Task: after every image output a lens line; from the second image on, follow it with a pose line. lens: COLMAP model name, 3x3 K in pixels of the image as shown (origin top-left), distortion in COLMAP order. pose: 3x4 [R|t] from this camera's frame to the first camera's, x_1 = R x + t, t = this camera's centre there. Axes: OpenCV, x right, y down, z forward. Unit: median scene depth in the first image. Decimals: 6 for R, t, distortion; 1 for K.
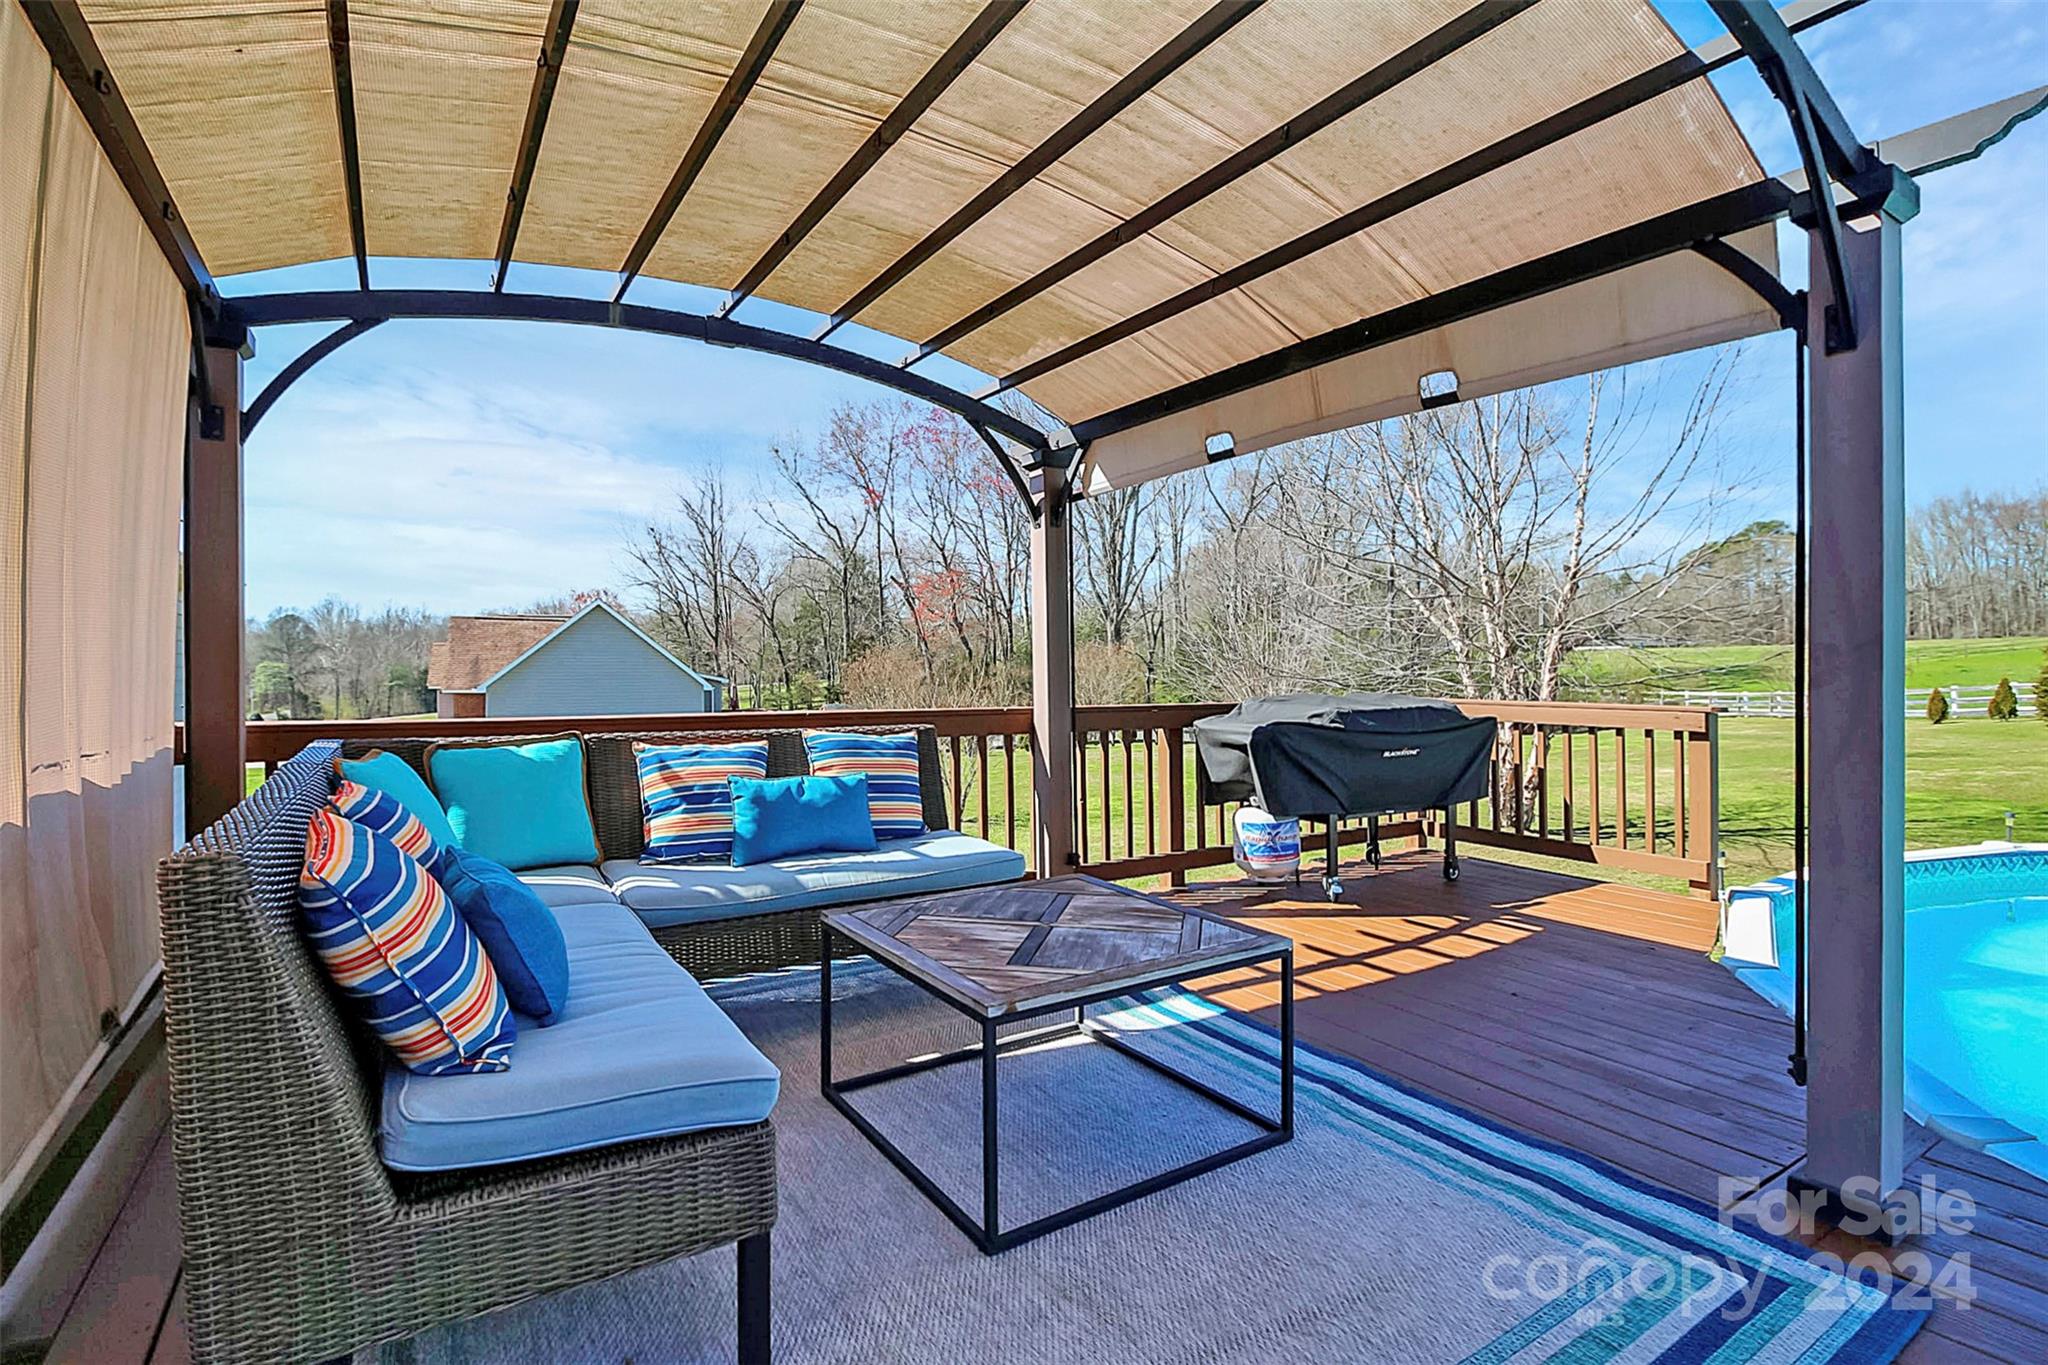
lens RADIAL K [[987.9, 0, 1020.6], [0, 987.9, 681.1], [0, 0, 1]] dist [-0.006344, 0.001990]
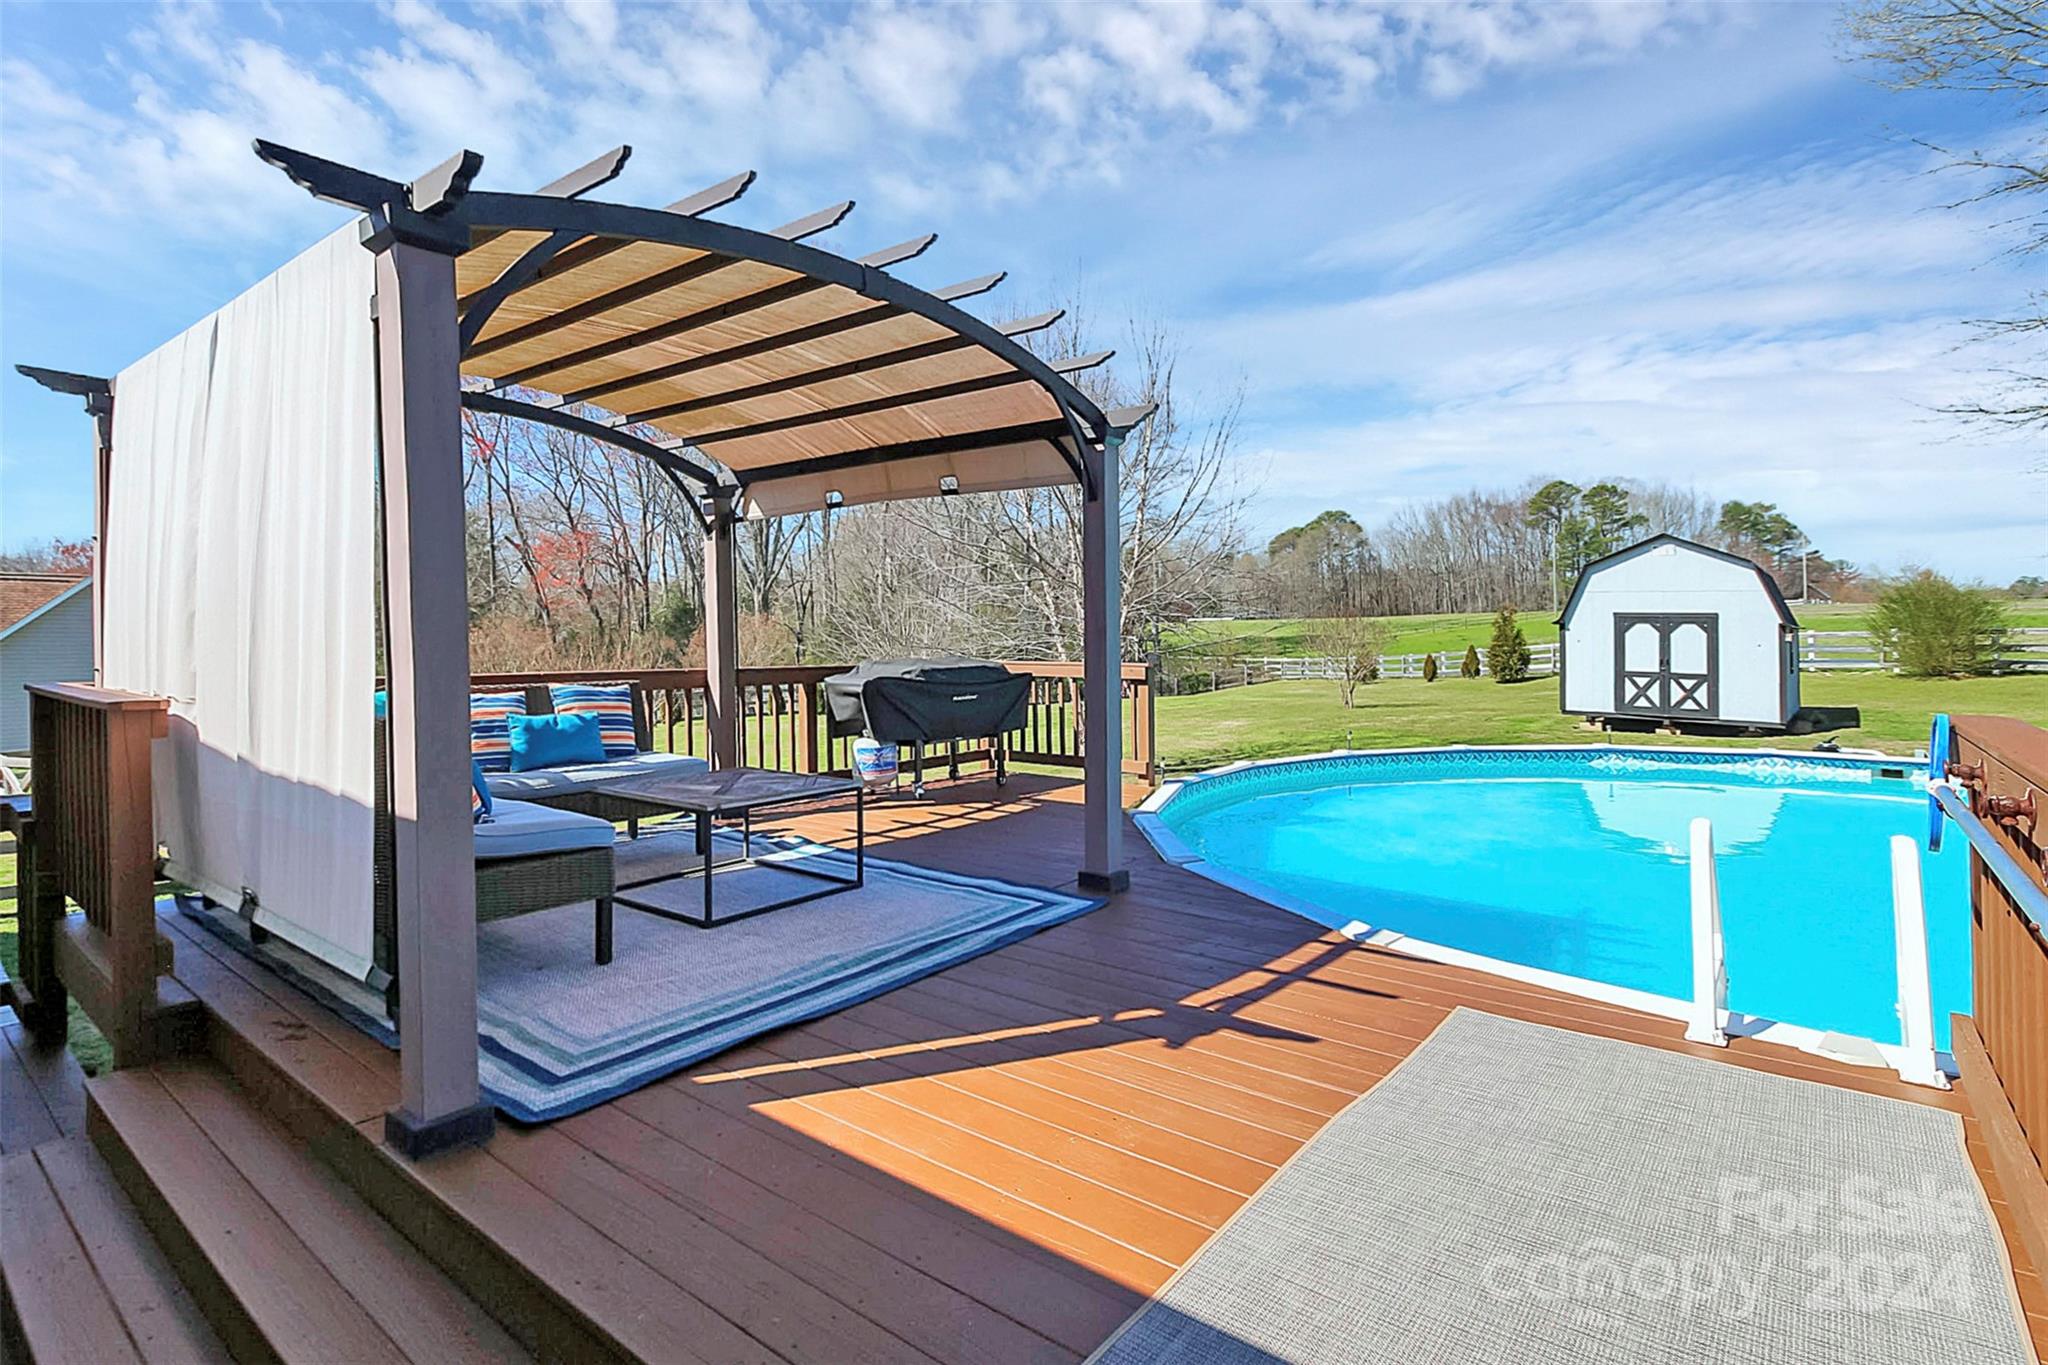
lens RADIAL K [[1052.6, 0, 988.6], [0, 1052.6, 644.2], [0, 0, 1]] dist [0.003064, -0.002310]
pose [[0.953100, -0.003973, 0.302630, -0.056938], [0.006366, 0.999956, -0.006922, 0.004640], [-0.302589, 0.008523, 0.953083, -0.529453]]
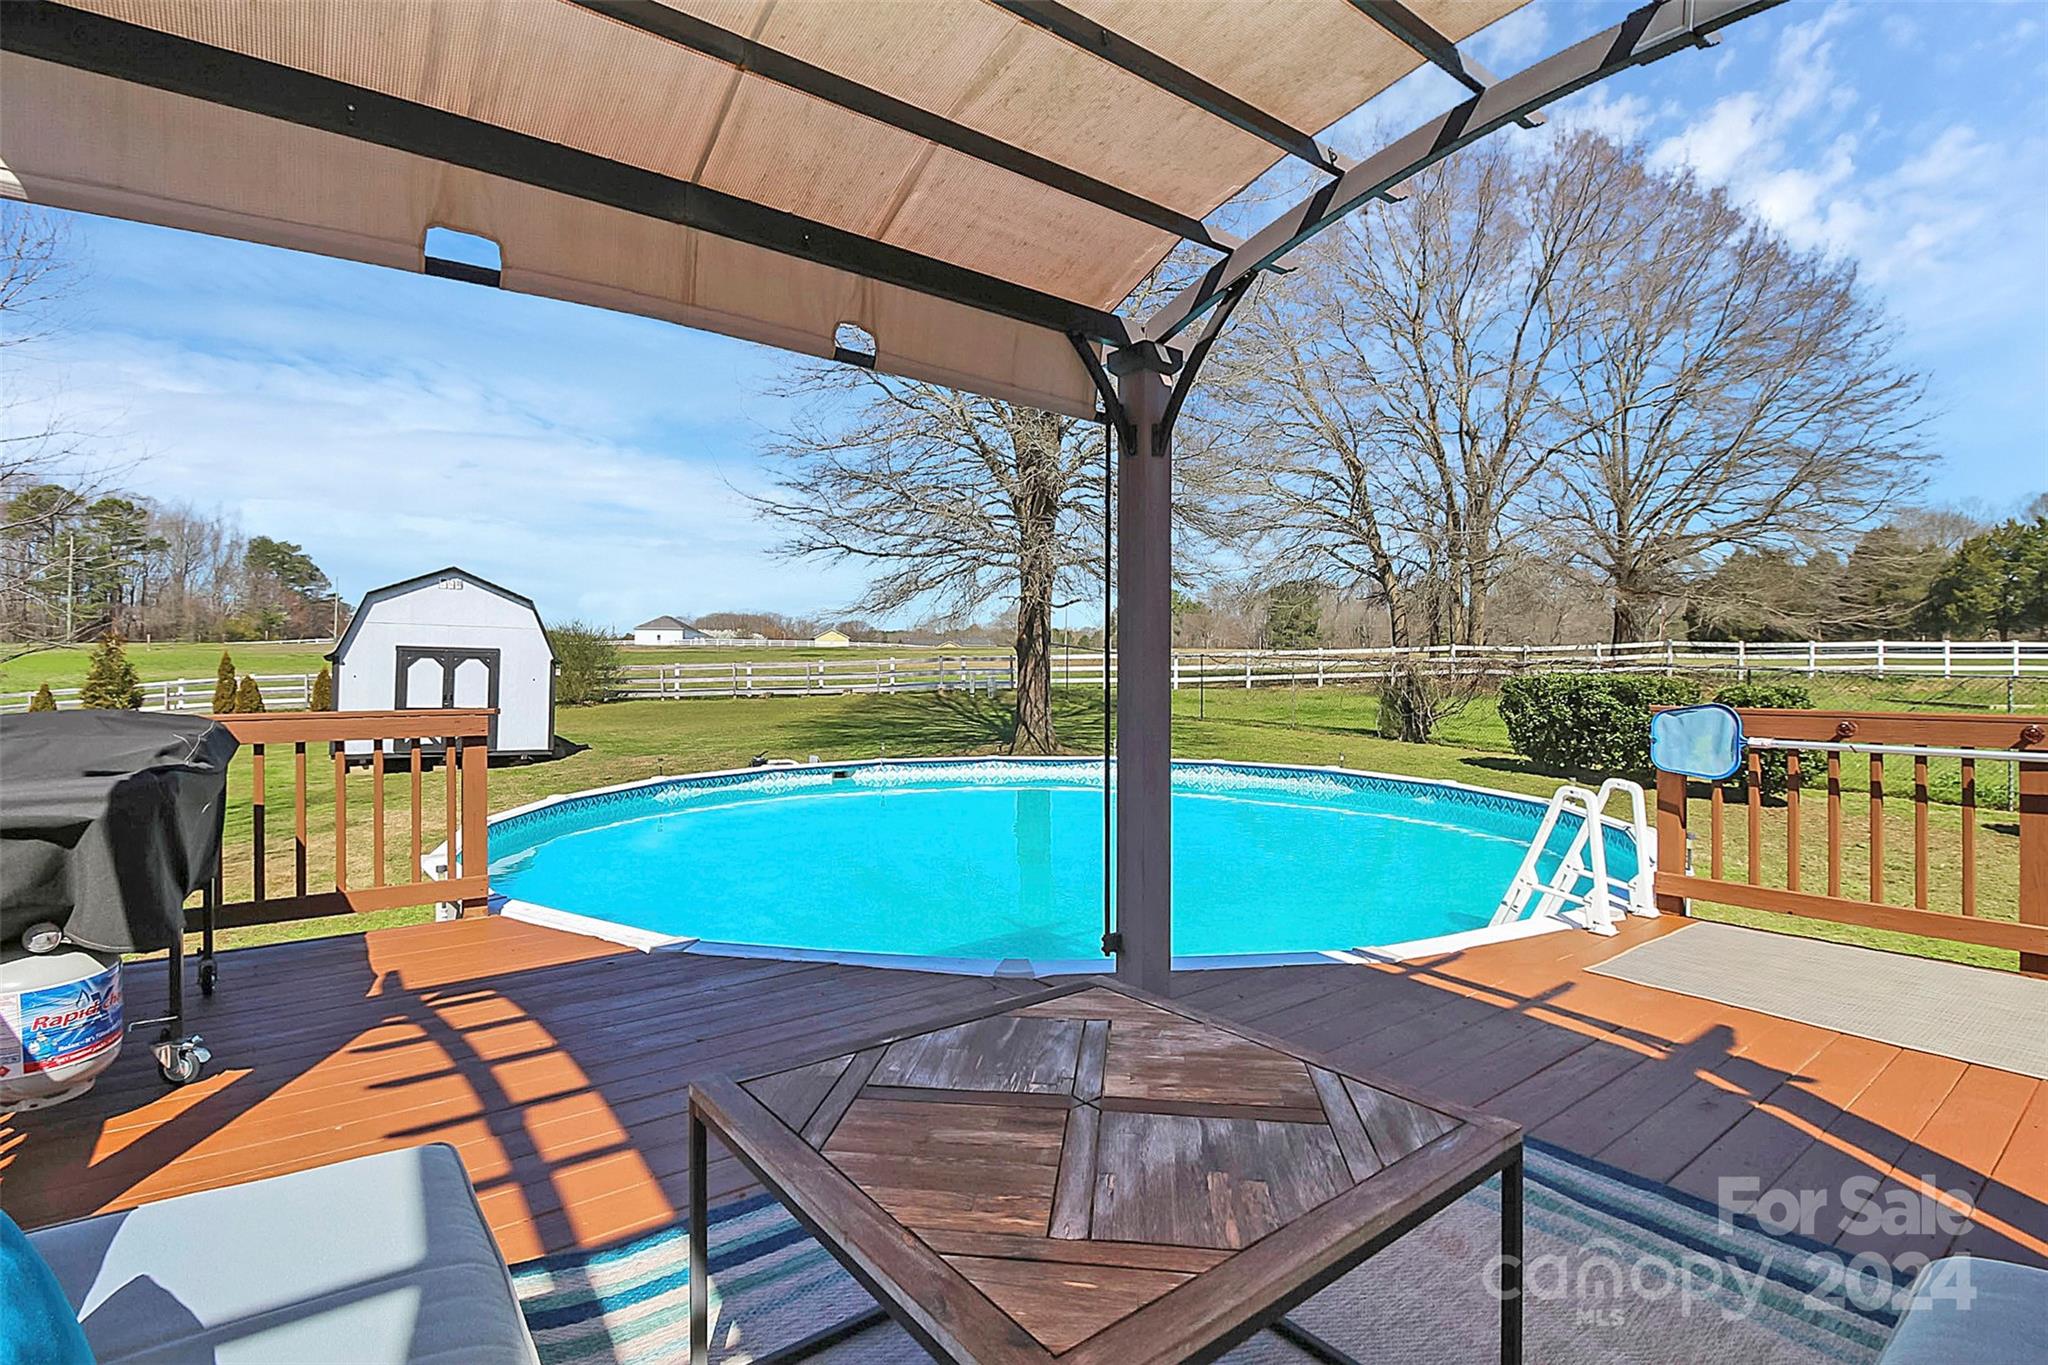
lens RADIAL K [[987.9, 0, 1032.4], [0, 987.9, 659.5], [0, 0, 1]] dist [-0.006344, 0.001990]
pose [[-0.106274, 0.013346, 0.994247, -0.289473], [0.016164, 0.999801, -0.011692, -0.001422], [-0.994205, 0.014828, -0.106469, 0.584132]]
